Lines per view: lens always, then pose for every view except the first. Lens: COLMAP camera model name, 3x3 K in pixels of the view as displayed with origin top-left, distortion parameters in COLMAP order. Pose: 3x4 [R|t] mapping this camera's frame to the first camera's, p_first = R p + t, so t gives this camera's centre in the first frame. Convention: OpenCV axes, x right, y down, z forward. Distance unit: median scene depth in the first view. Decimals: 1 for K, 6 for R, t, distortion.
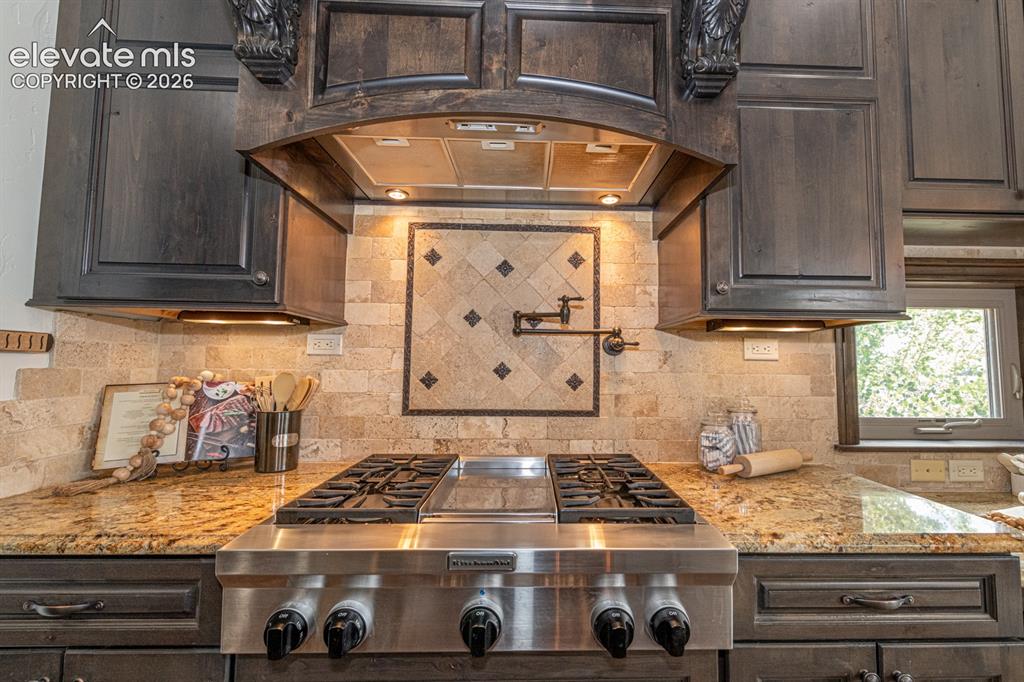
lens RADIAL K [[398.0, 0, 517.1], [0, 398.0, 339.7], [0, 0, 1]] dist [-0.000464, -0.000049]
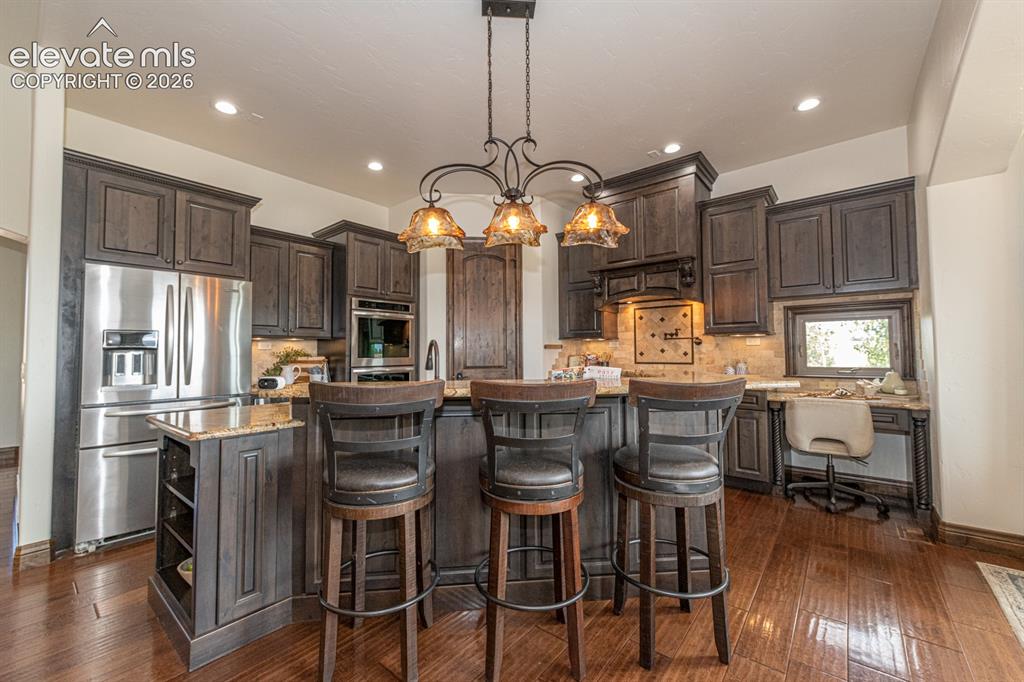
lens RADIAL K [[398.0, 0, 514.2], [0, 398.0, 338.8], [0, 0, 1]] dist [-0.000464, -0.000049]
pose [[0.747433, -0.039326, -0.663173, 1.252517], [0.062040, 0.998016, 0.010741, -0.135479], [0.661434, -0.049171, 0.748389, -2.322580]]
